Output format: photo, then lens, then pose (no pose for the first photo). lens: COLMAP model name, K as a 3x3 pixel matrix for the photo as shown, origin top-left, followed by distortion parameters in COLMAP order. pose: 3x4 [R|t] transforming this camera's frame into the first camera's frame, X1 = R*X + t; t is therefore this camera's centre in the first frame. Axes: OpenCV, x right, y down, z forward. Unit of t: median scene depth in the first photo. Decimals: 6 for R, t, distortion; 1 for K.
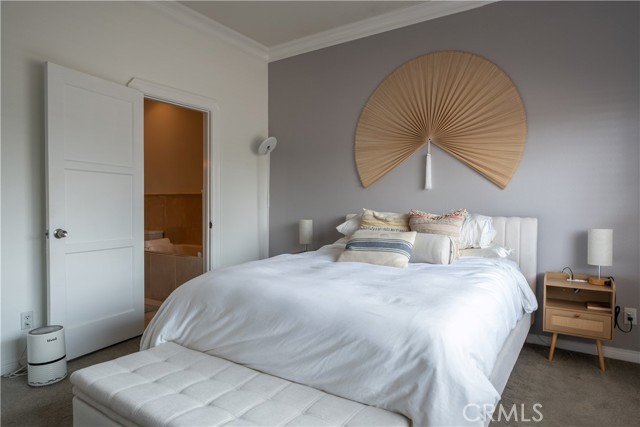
lens RADIAL K [[391.1, 0, 320.4], [0, 391.1, 212.2], [0, 0, 1]] dist [0.000462, -0.000011]
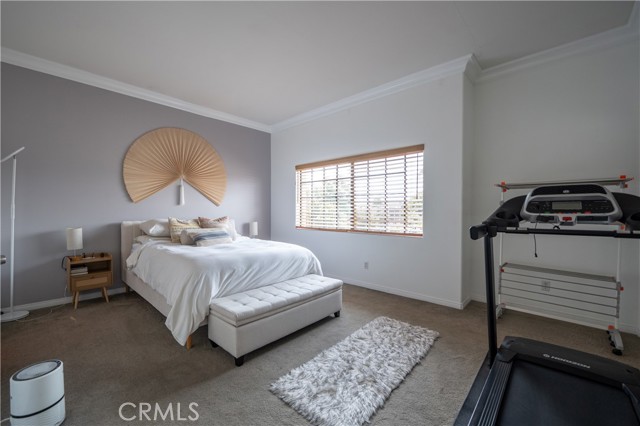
lens RADIAL K [[260.9, 0, 320.5], [0, 260.9, 213.4], [0, 0, 1]] dist [-0.001858, -0.000270]
pose [[0.150472, -0.017890, 0.988452, -0.888448], [0.014997, 0.999763, 0.015812, -0.032968], [-0.988500, 0.012444, 0.150705, 0.221303]]
